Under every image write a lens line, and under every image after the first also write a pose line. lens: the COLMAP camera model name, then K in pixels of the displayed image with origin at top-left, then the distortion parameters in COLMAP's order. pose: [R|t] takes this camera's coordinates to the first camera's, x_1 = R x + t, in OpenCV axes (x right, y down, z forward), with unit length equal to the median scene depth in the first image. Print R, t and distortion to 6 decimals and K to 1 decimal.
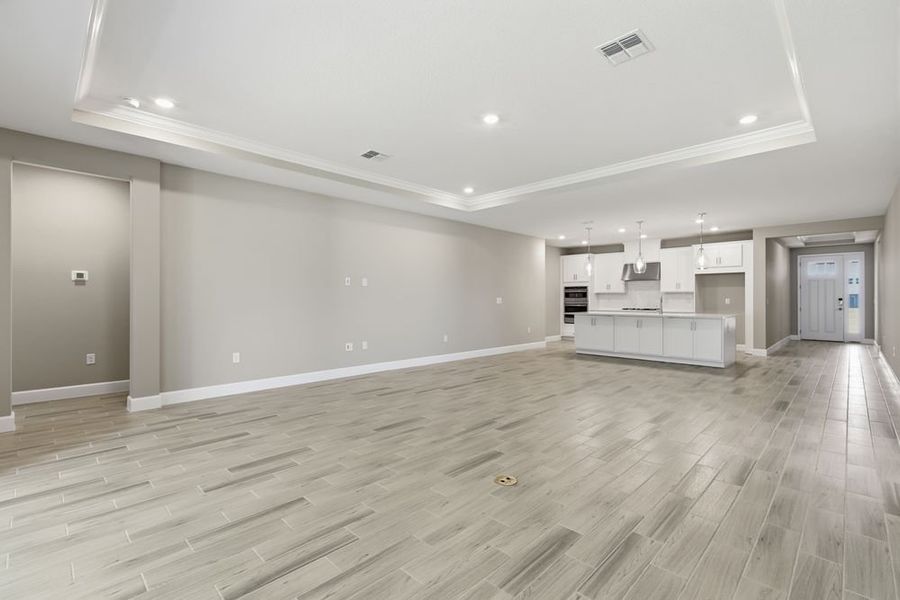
lens RADIAL K [[405.5, 0, 451.5], [0, 405.5, 297.7], [0, 0, 1]] dist [0.000382, 0.000521]
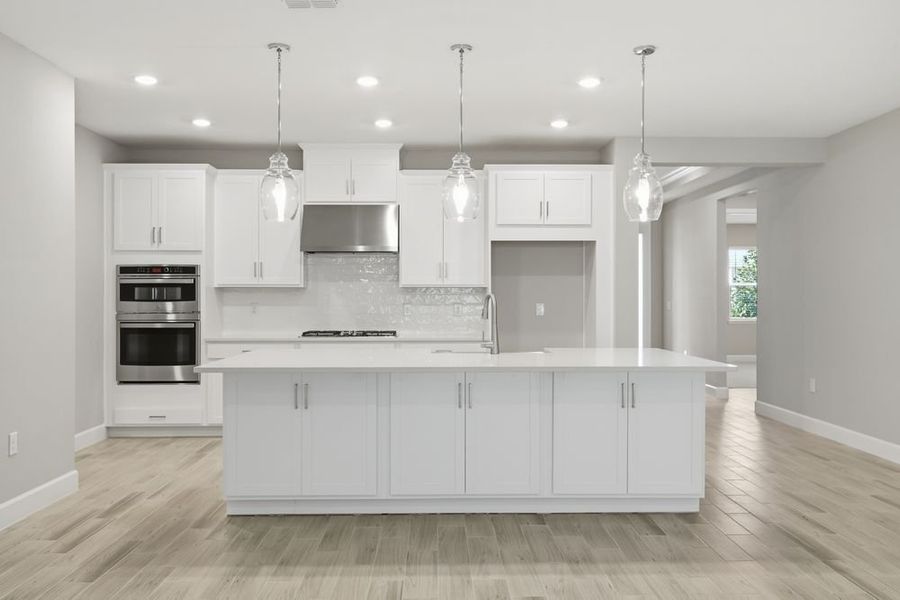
lens RADIAL K [[763.8, 0, 449.1], [0, 763.8, 297.0], [0, 0, 1]] dist [0.008735, 0.005618]
pose [[0.699229, -0.001053, 0.714897, 0.042347], [-0.001829, 0.999993, 0.003262, -0.005726], [-0.714895, -0.003588, 0.699223, 0.444668]]
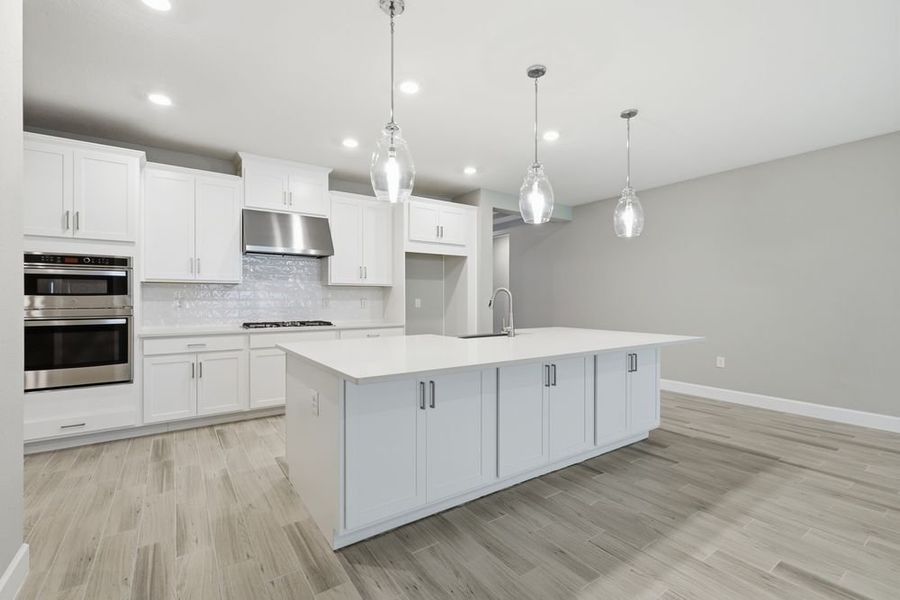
lens RADIAL K [[405.5, 0, 451.7], [0, 405.5, 297.8], [0, 0, 1]] dist [0.000382, 0.000521]
pose [[0.190075, 0.001997, 0.981768, 0.085826], [-0.003257, 0.999994, -0.001404, 0.001581], [-0.981764, -0.002931, 0.190080, 0.724581]]
